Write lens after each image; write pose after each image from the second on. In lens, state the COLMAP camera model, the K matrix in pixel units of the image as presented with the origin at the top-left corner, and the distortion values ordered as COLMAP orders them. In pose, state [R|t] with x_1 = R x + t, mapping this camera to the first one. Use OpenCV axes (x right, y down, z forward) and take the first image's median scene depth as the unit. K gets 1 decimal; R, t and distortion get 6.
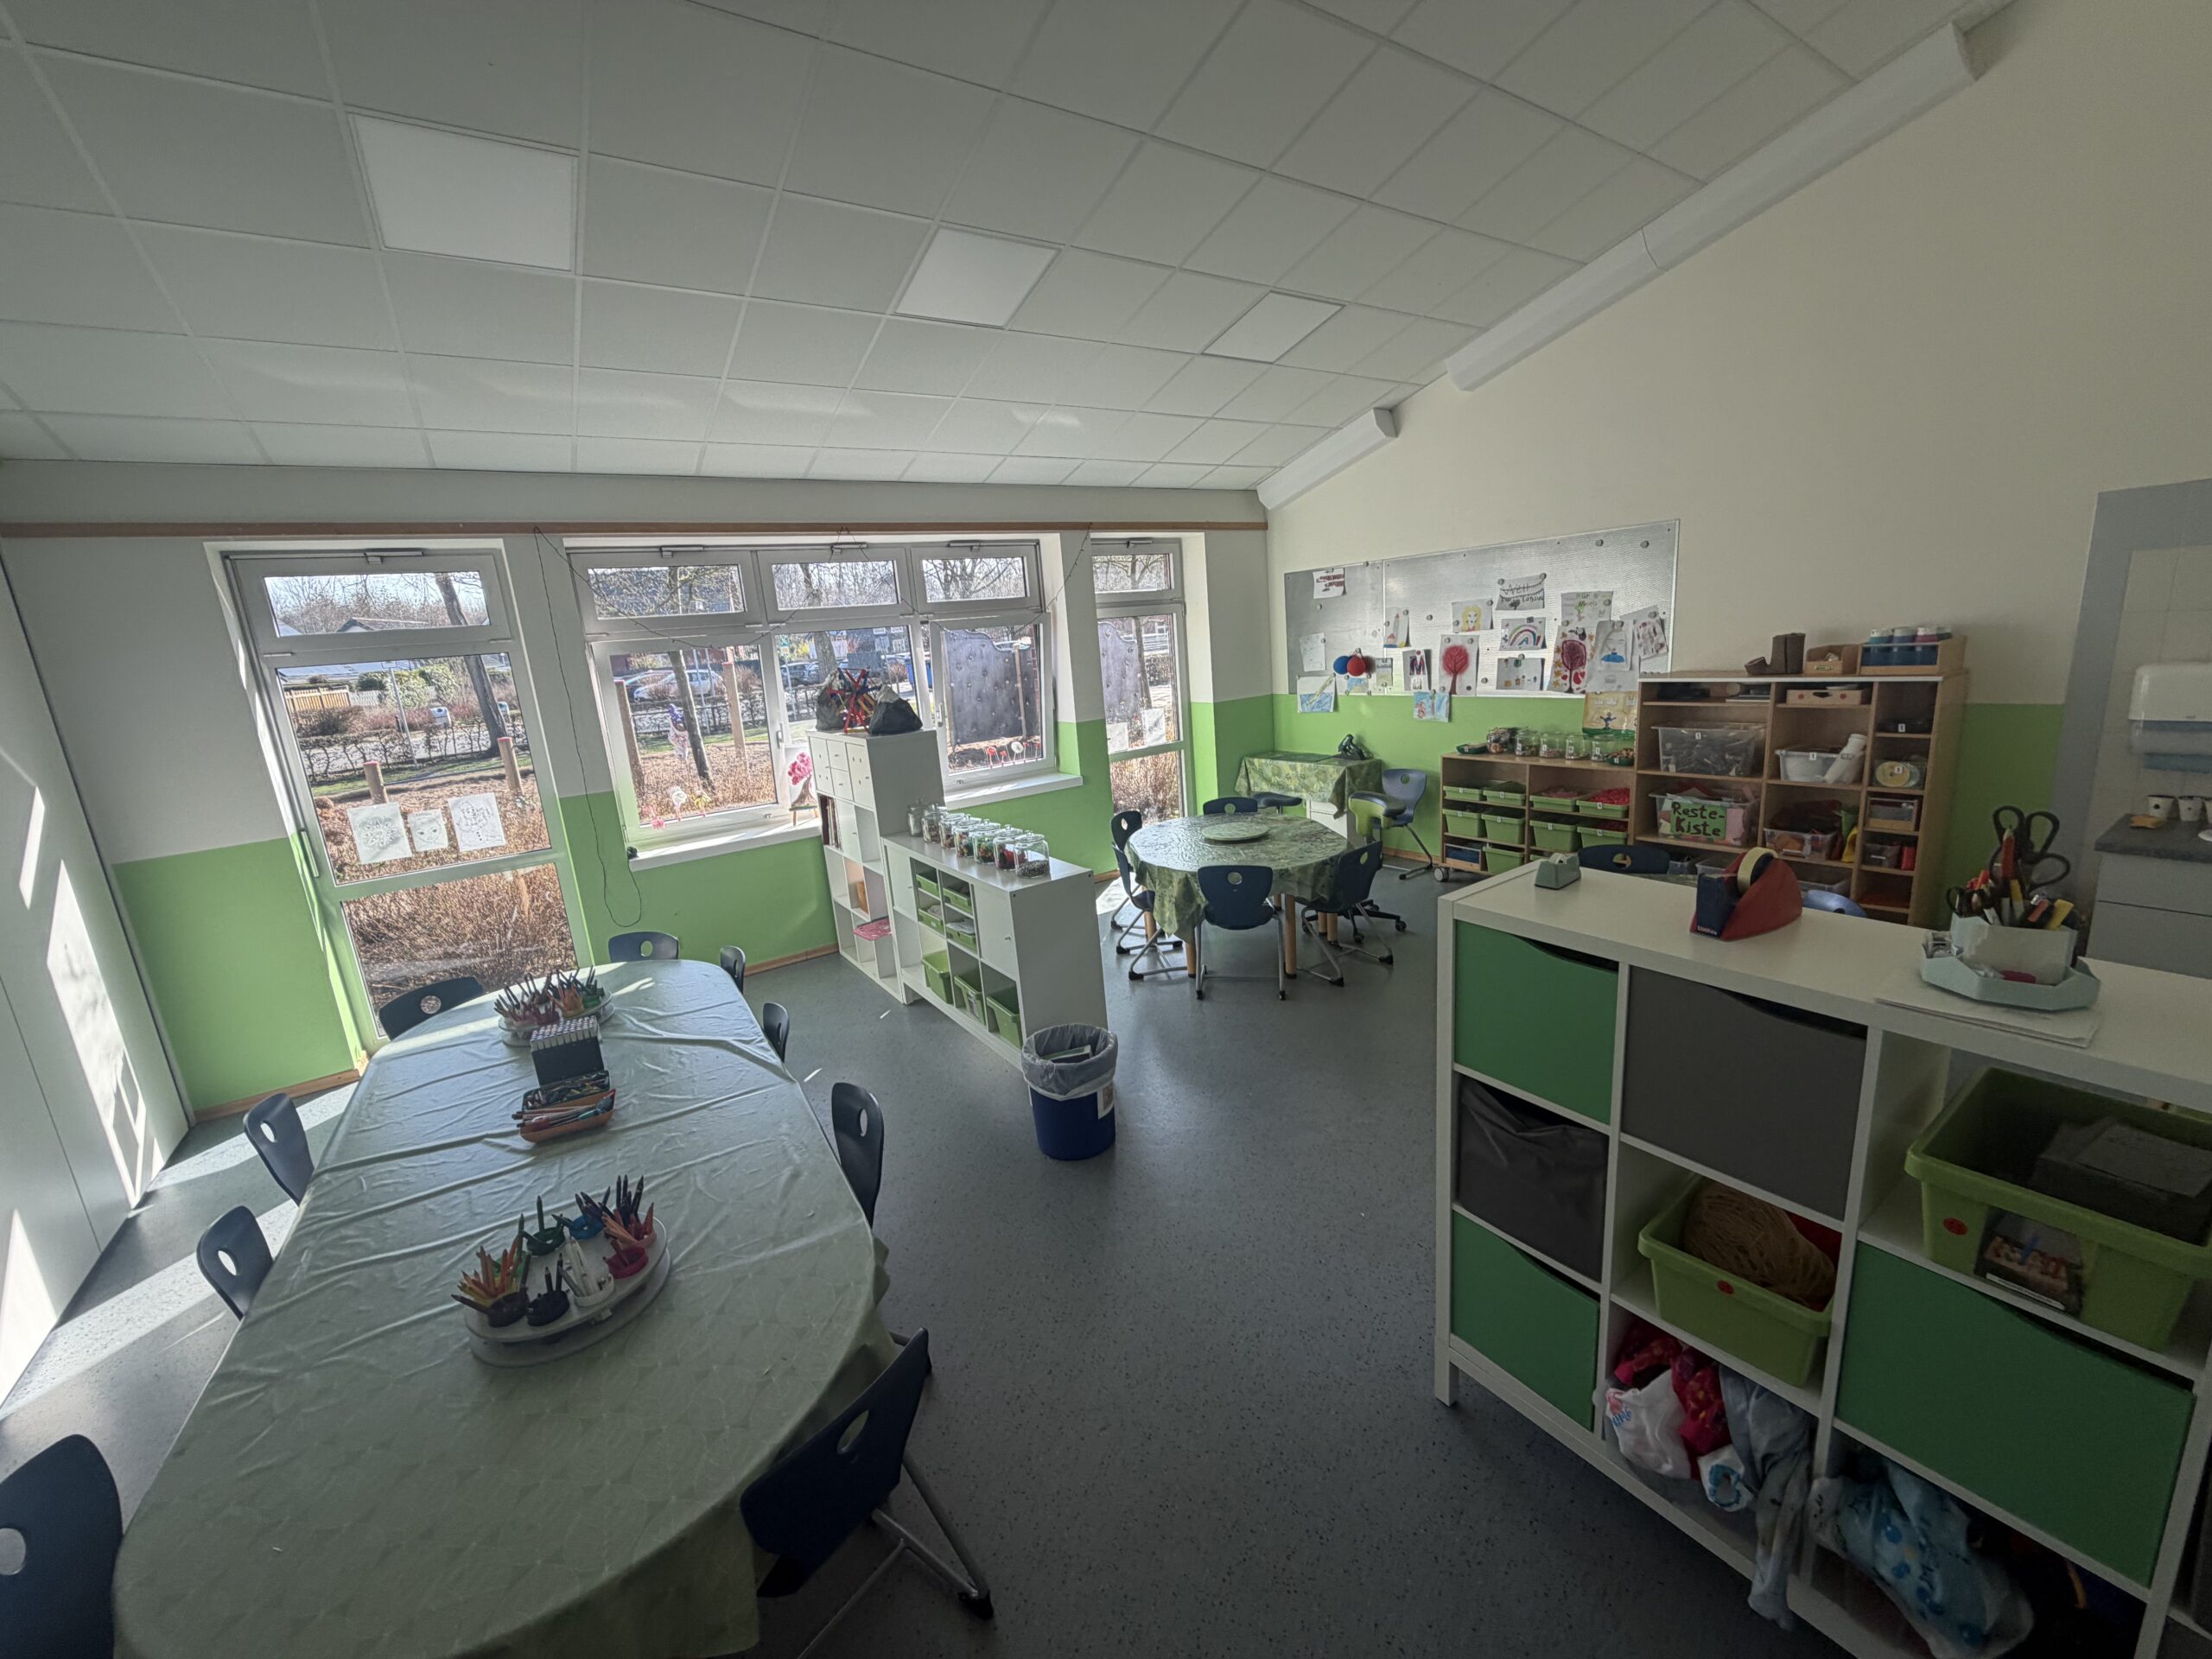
lens RADIAL K [[879.7, 0, 1099.6], [0, 879.7, 826.4], [0, 0, 1]] dist [0.000114, 0.000045]
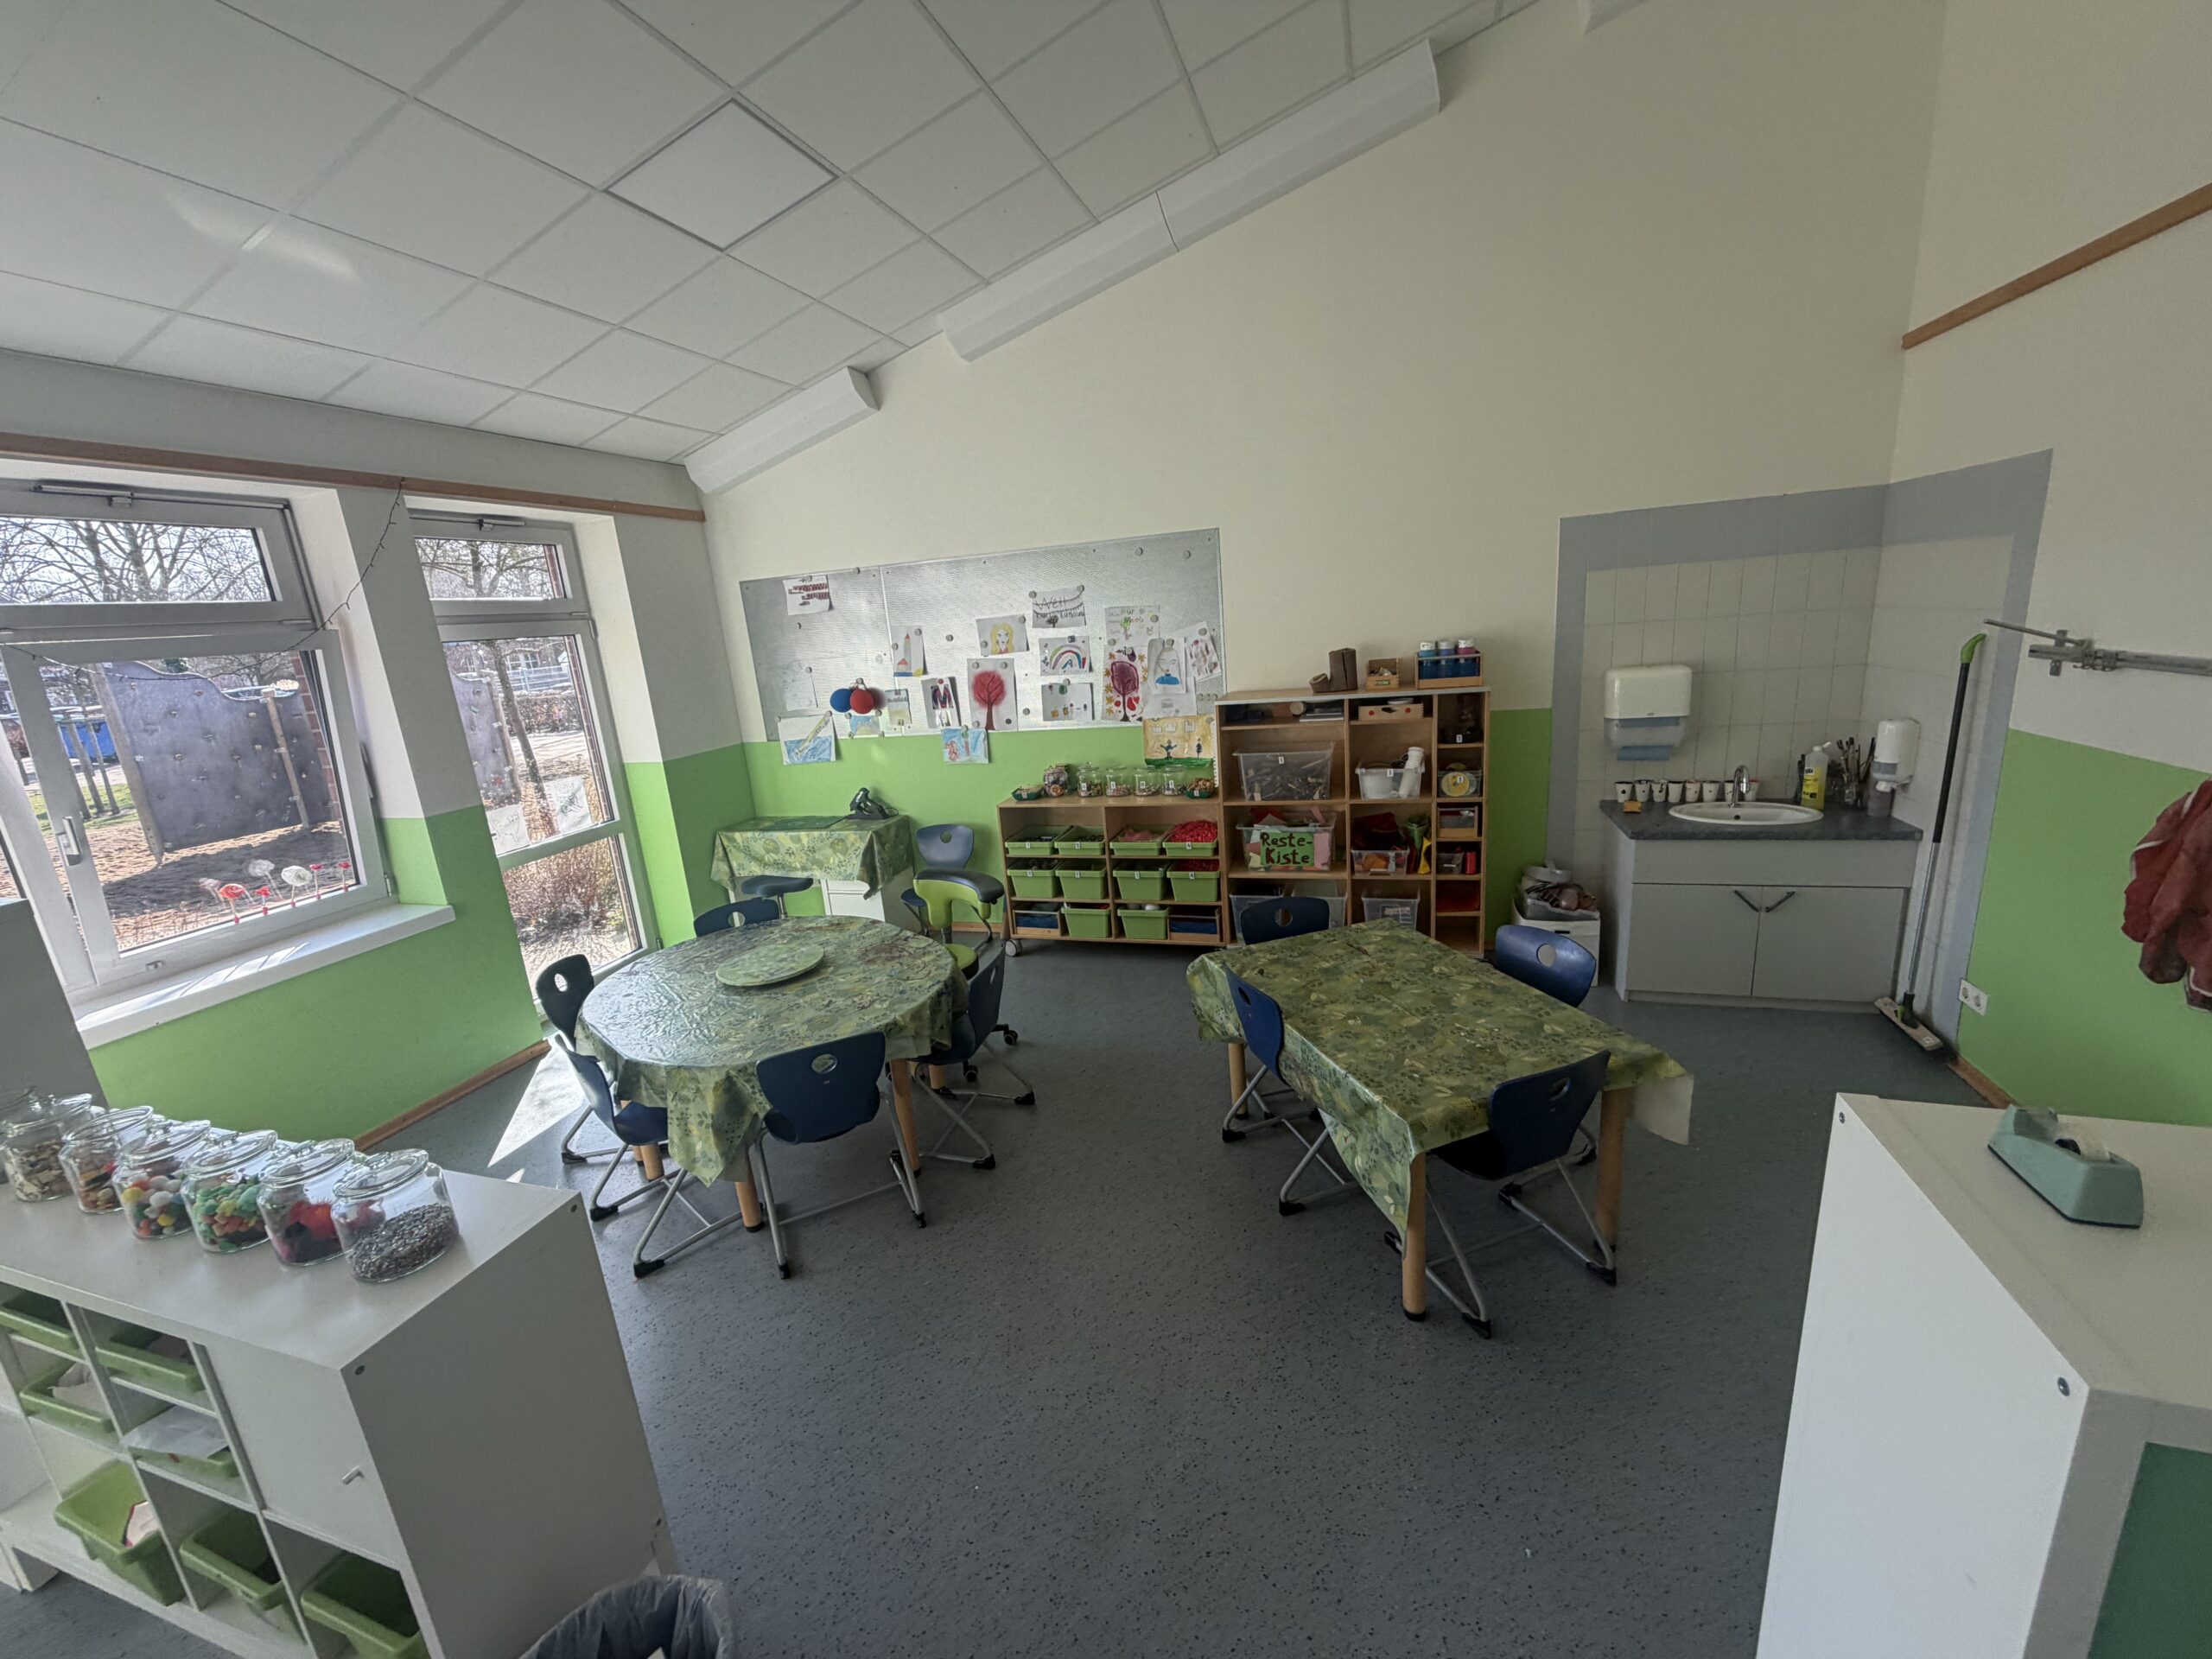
lens RADIAL K [[879.7, 0, 1099.6], [0, 879.7, 826.4], [0, 0, 1]] dist [0.000114, 0.000045]
pose [[0.790614, -0.127686, 0.598854, -0.026459], [0.149420, 0.988681, 0.013538, -0.060514], [-0.593804, 0.078778, 0.800744, 0.305544]]
